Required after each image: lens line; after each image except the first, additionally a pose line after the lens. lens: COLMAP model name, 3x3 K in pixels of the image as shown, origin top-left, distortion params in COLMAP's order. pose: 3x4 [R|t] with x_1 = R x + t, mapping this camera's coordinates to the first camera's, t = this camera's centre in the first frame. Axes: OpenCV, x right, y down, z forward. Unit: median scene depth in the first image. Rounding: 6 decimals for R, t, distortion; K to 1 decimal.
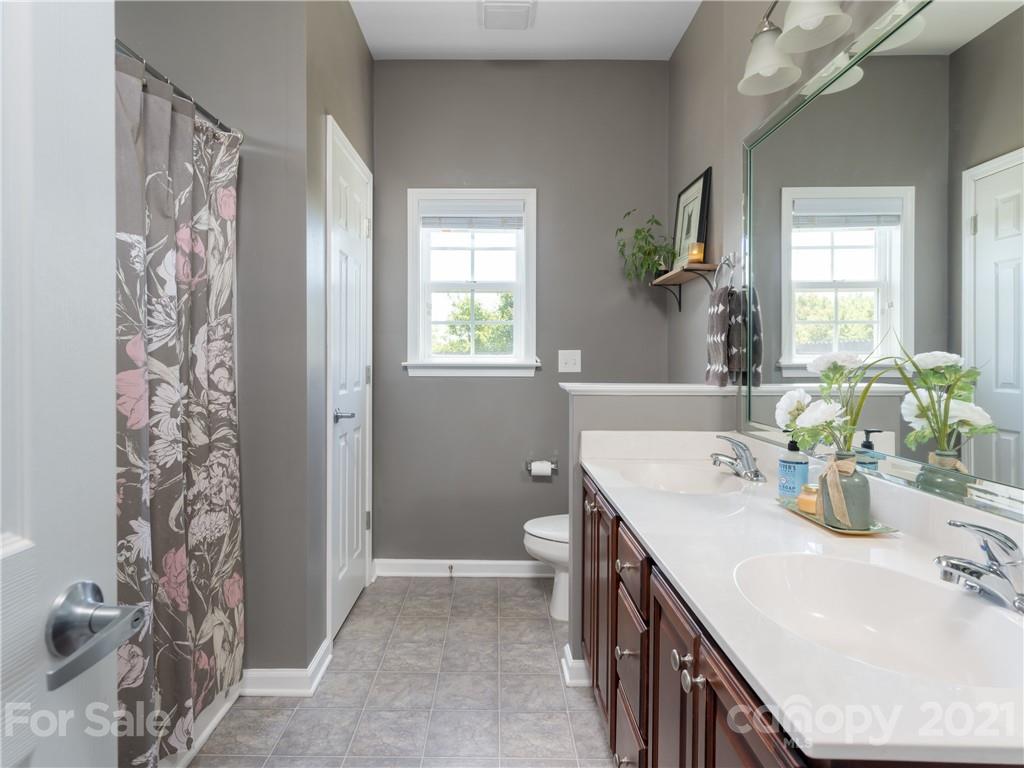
lens RADIAL K [[602.6, 0, 493.2], [0, 602.6, 362.0], [0, 0, 1]] dist [0.001654, 0.001152]
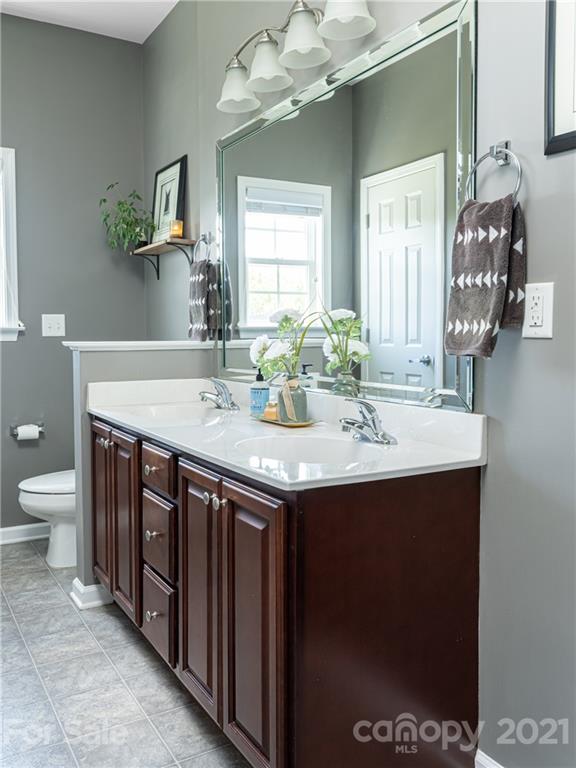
lens RADIAL K [[679.7, 0, 288.3], [0, 679.7, 382.3], [0, 0, 1]] dist [0.032992, 0.002892]
pose [[0.856041, -0.046099, 0.514848, -0.188627], [0.013447, 0.997664, 0.066970, 0.032754], [-0.516733, -0.050406, 0.854662, -0.280475]]
